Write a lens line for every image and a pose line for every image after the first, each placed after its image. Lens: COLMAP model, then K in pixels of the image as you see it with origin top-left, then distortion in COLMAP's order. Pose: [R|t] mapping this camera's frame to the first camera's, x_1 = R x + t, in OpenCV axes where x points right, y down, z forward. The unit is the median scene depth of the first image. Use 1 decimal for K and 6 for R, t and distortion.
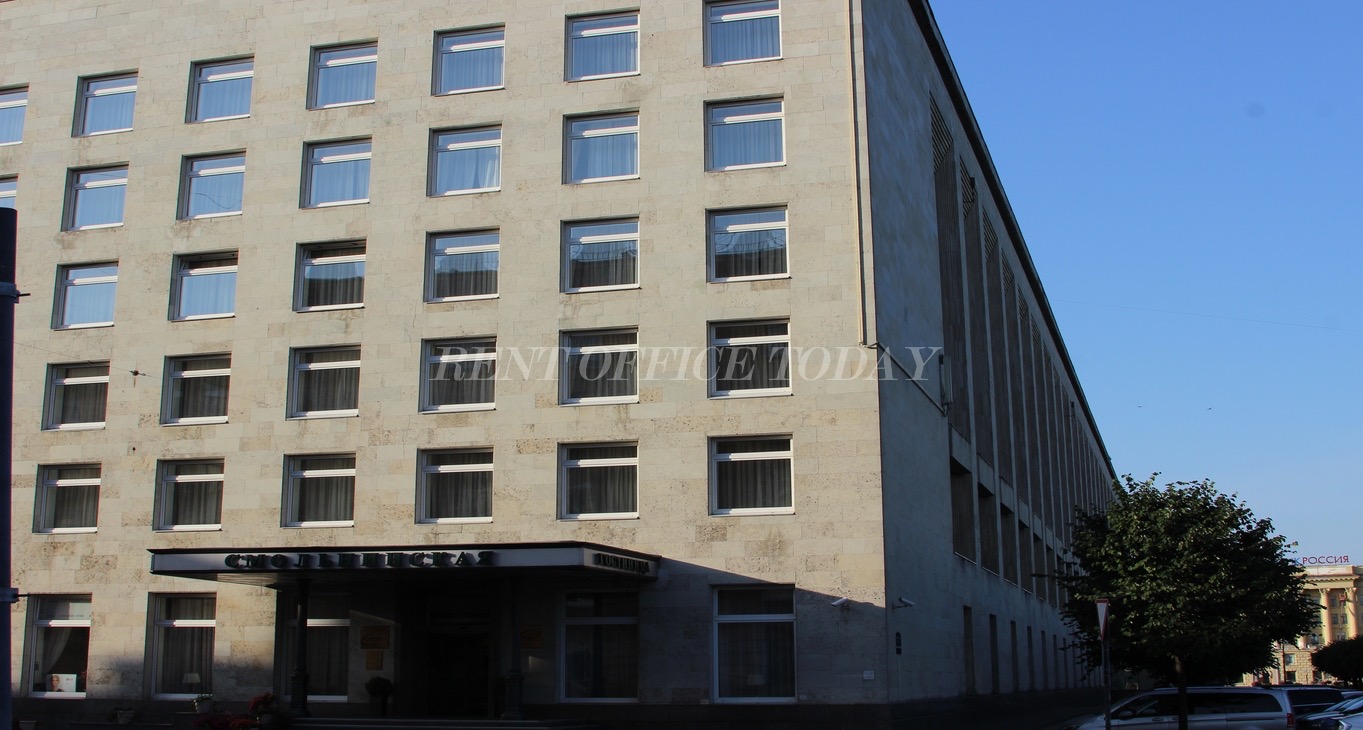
lens RADIAL K [[1578.4, 0, 677.3], [0, 1578.4, 305.2], [0, 0, 1]] dist [-0.184211, 0.116163]
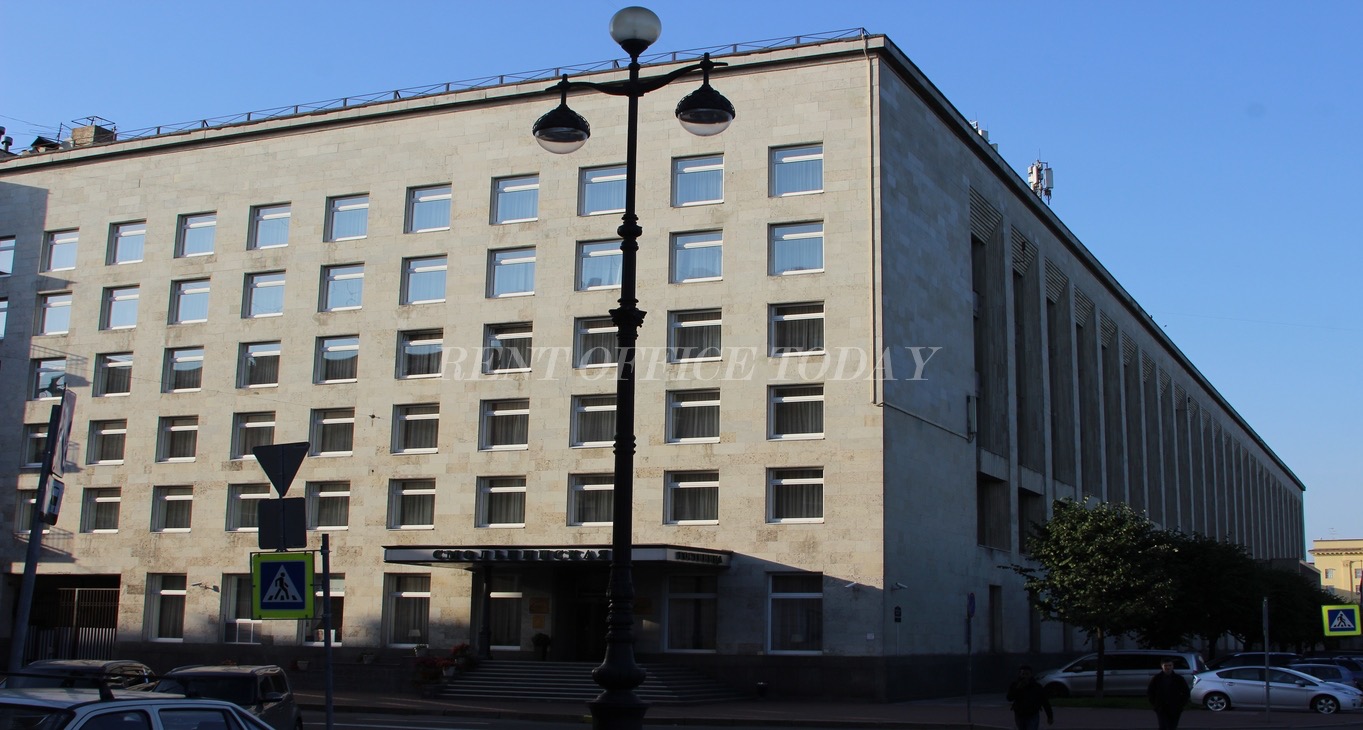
lens RADIAL K [[1593.0, 0, 715.4], [0, 1593.0, 321.5], [0, 0, 1]] dist [-0.224044, 0.276158]
pose [[0.991654, -0.009153, -0.128605, 0.150471], [0.013928, 0.999245, 0.036276, -0.094971], [0.128176, -0.037764, 0.991032, -0.395618]]
